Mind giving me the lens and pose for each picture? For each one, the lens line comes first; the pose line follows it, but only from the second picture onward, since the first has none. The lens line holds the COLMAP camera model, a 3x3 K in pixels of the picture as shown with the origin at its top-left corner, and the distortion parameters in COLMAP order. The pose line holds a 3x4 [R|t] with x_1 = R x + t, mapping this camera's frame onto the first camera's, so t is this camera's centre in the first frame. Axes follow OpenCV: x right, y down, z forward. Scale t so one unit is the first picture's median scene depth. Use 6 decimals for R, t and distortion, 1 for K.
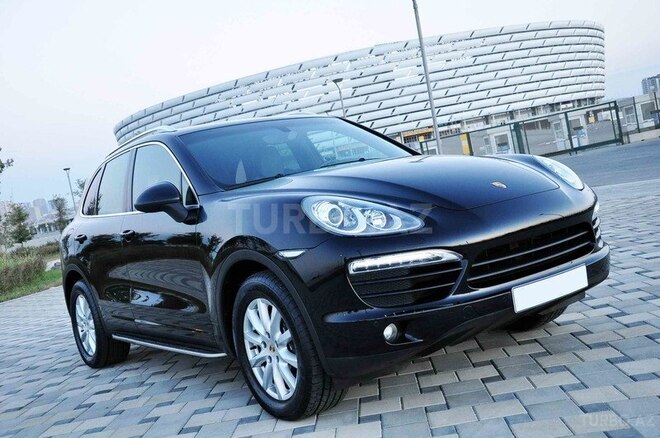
lens RADIAL K [[728.0, 0, 330.0], [0, 728.0, 219.0], [0, 0, 1]] dist [0.051614, 0.021974]
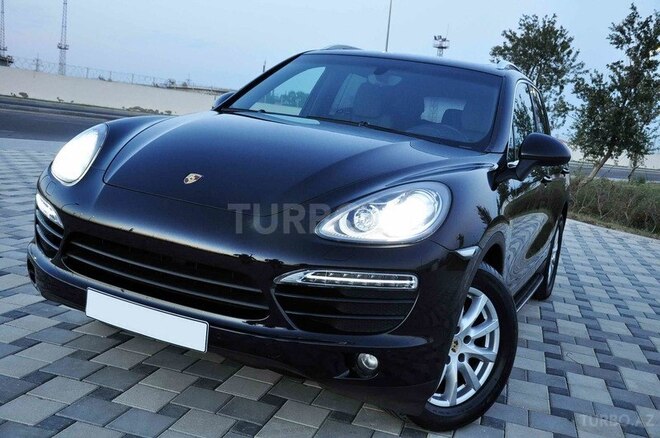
lens RADIAL K [[712.9, 0, 330.0], [0, 712.9, 219.0], [0, 0, 1]] dist [-0.066073, 0.470859]
pose [[0.479020, 0.383428, -0.789635, 0.833783], [-0.272182, 0.920099, 0.281663, -0.238749], [0.834540, 0.080002, 0.545108, 0.646692]]
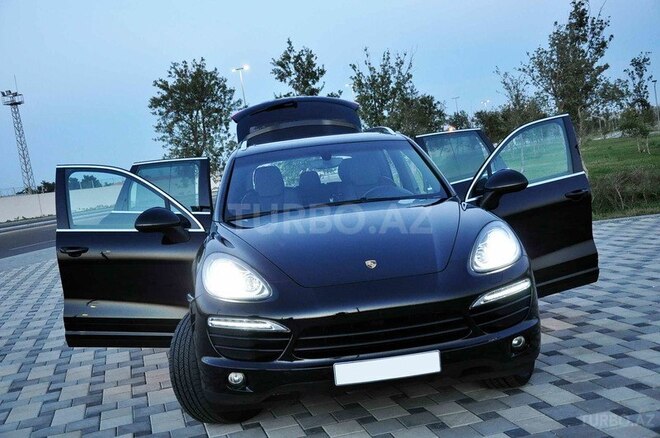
lens RADIAL K [[805.0, 0, 330.0], [0, 805.0, 219.0], [0, 0, 1]] dist [0.083502, 0.020206]
pose [[0.872156, 0.133977, -0.470525, 0.672470], [-0.084770, 0.988609, 0.124367, -0.237105], [0.481827, -0.068581, 0.873579, -0.069036]]
